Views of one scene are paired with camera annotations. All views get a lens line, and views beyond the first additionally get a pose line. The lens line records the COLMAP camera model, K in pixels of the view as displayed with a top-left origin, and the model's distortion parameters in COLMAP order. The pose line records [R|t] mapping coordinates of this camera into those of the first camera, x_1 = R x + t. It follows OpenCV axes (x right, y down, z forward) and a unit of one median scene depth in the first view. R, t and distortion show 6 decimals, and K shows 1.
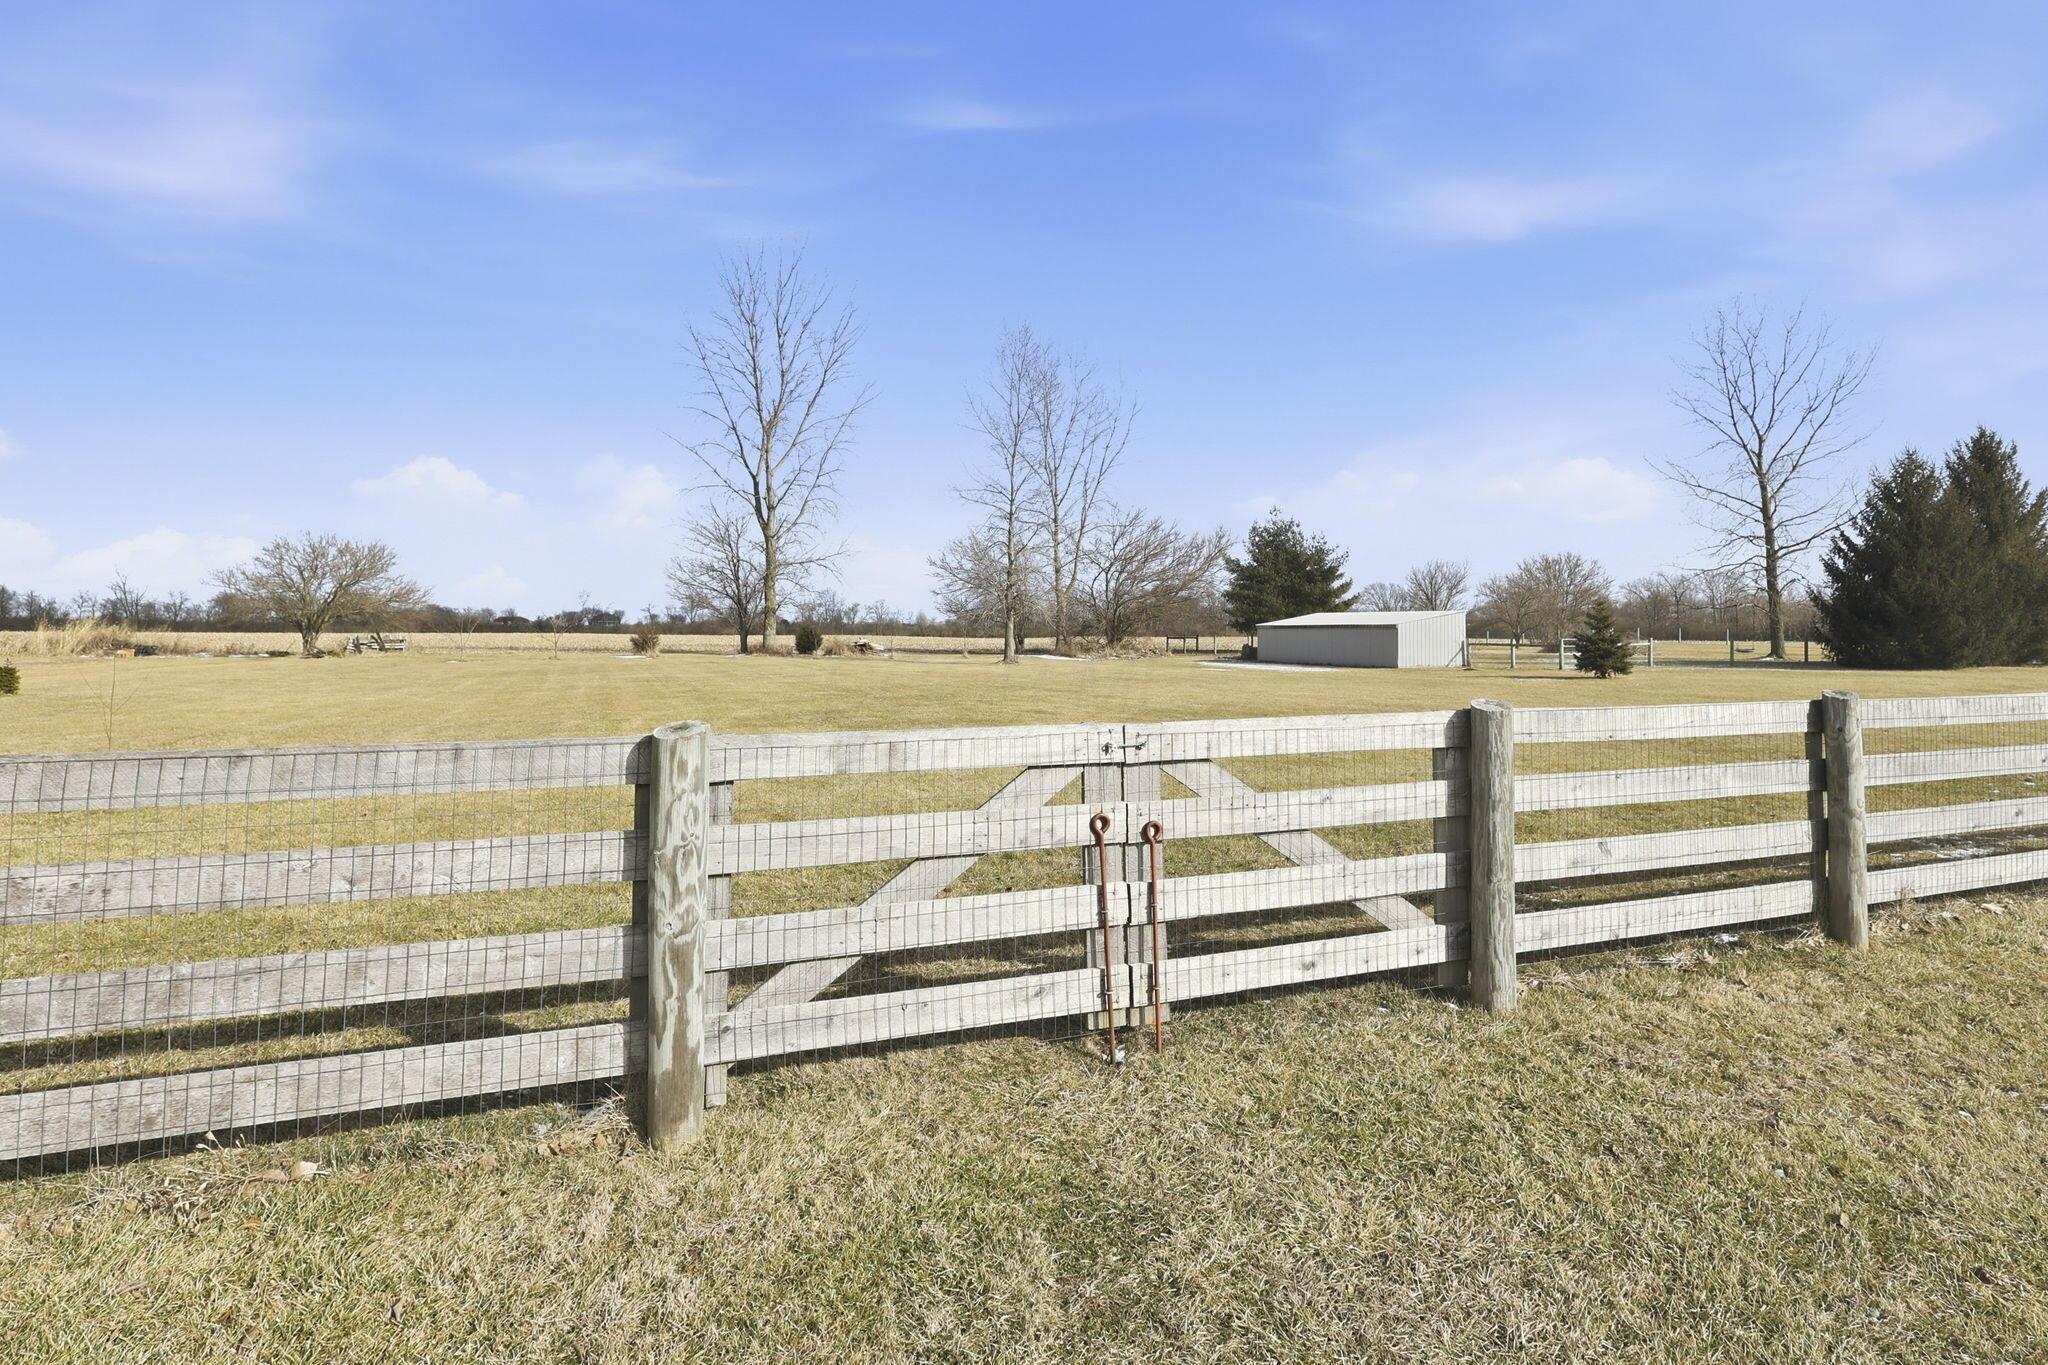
lens RADIAL K [[938.8, 0, 1031.2], [0, 938.8, 645.2], [0, 0, 1]] dist [0.009965, 0.000374]
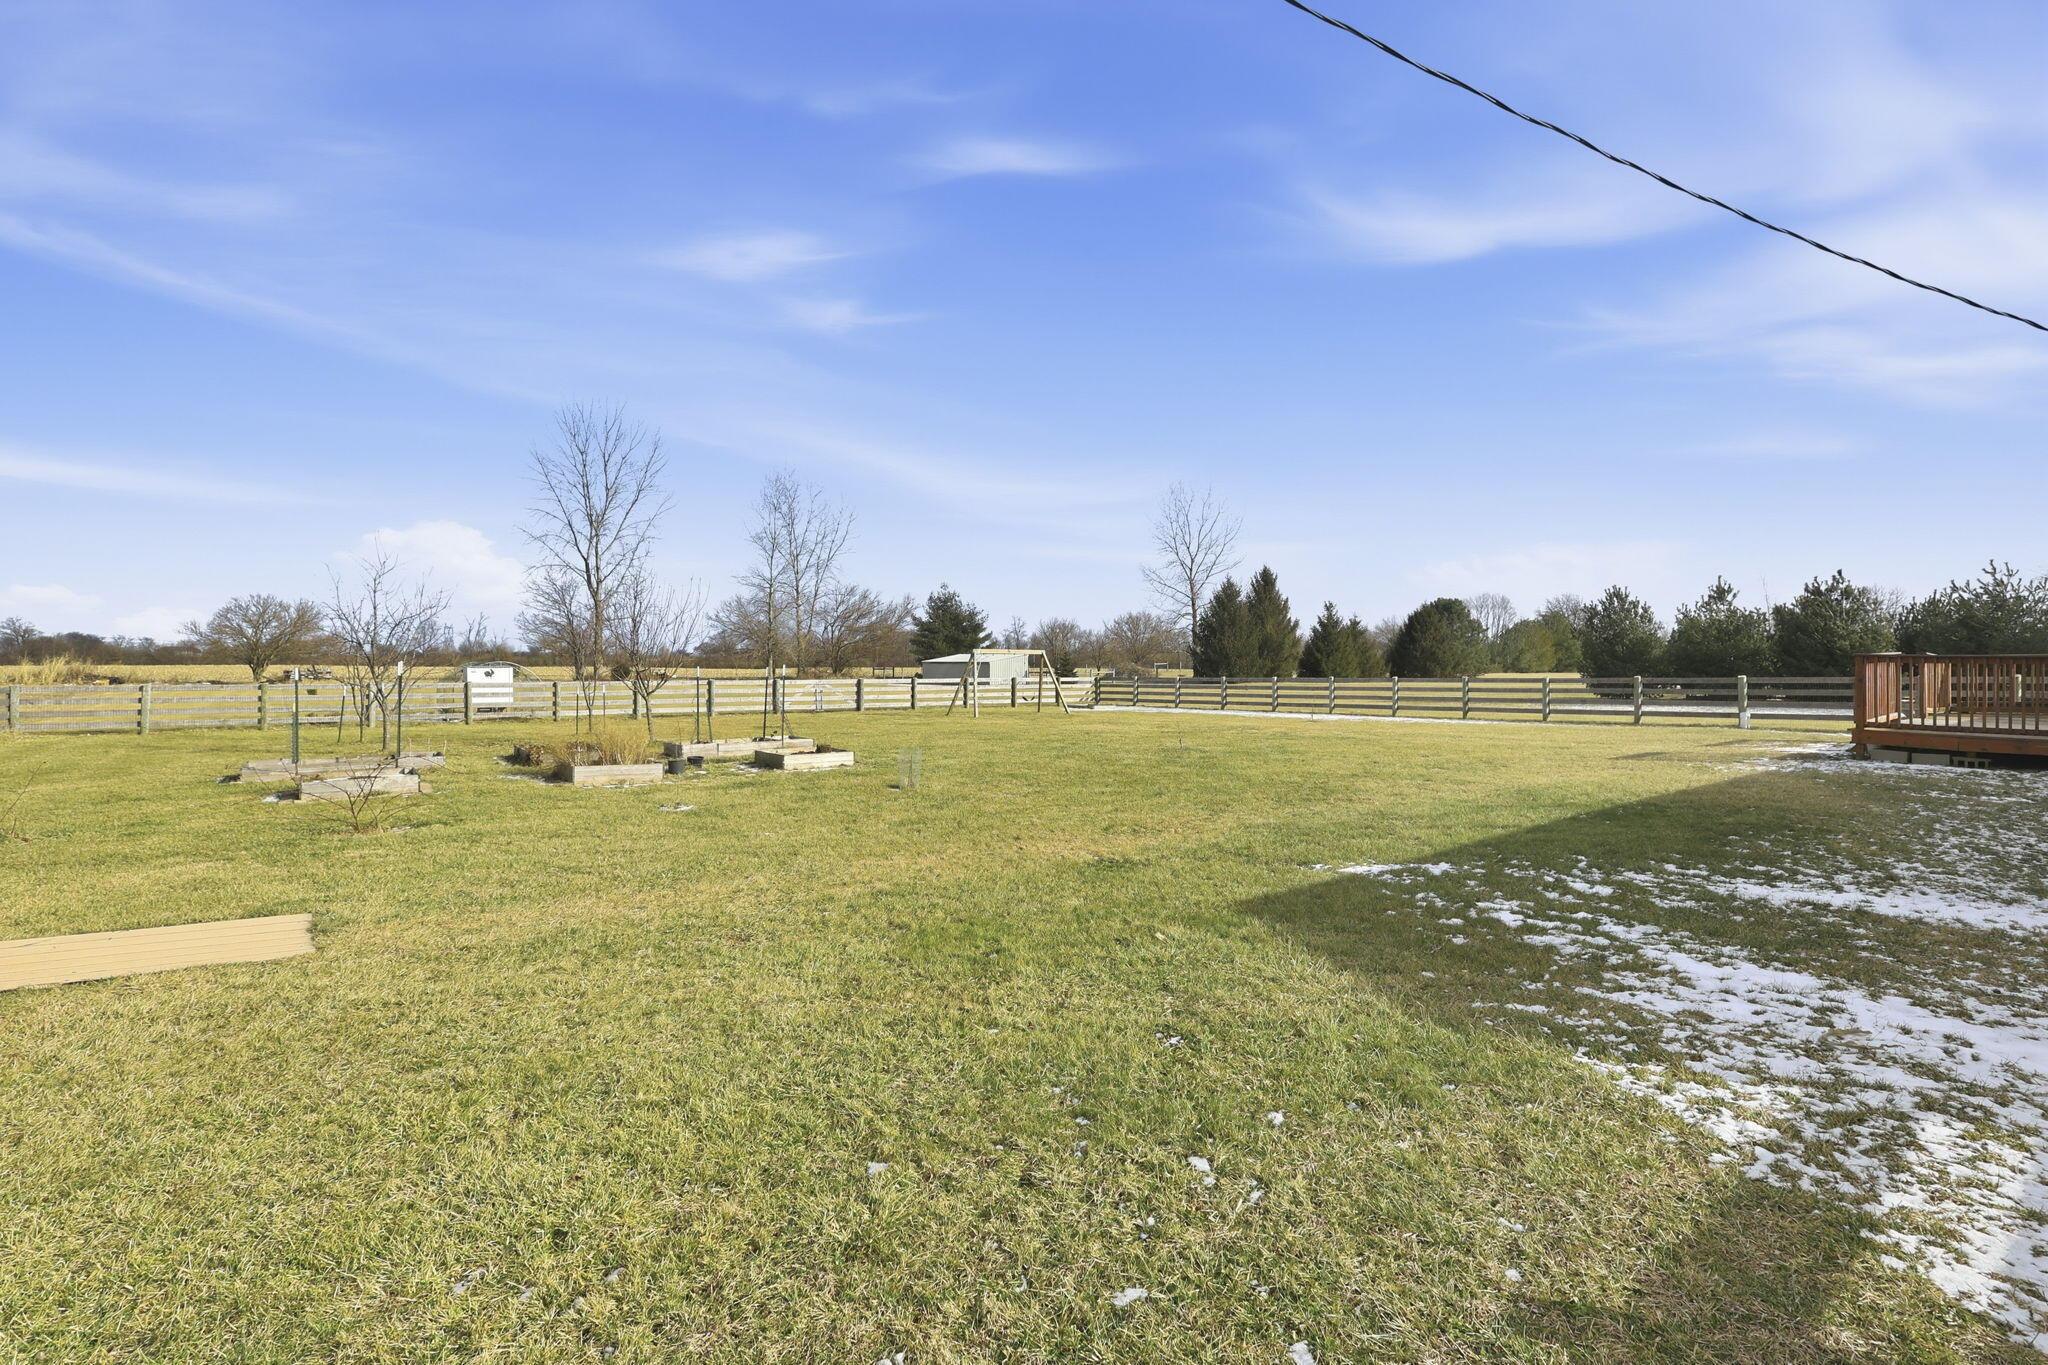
lens RADIAL K [[938.8, 0, 1031.2], [0, 938.8, 645.2], [0, 0, 1]] dist [0.009965, 0.000374]
pose [[0.961226, 0.005722, 0.275703, -0.030728], [0.002846, 0.999526, -0.030667, 0.001763], [-0.275748, 0.030263, 0.960754, -0.587063]]
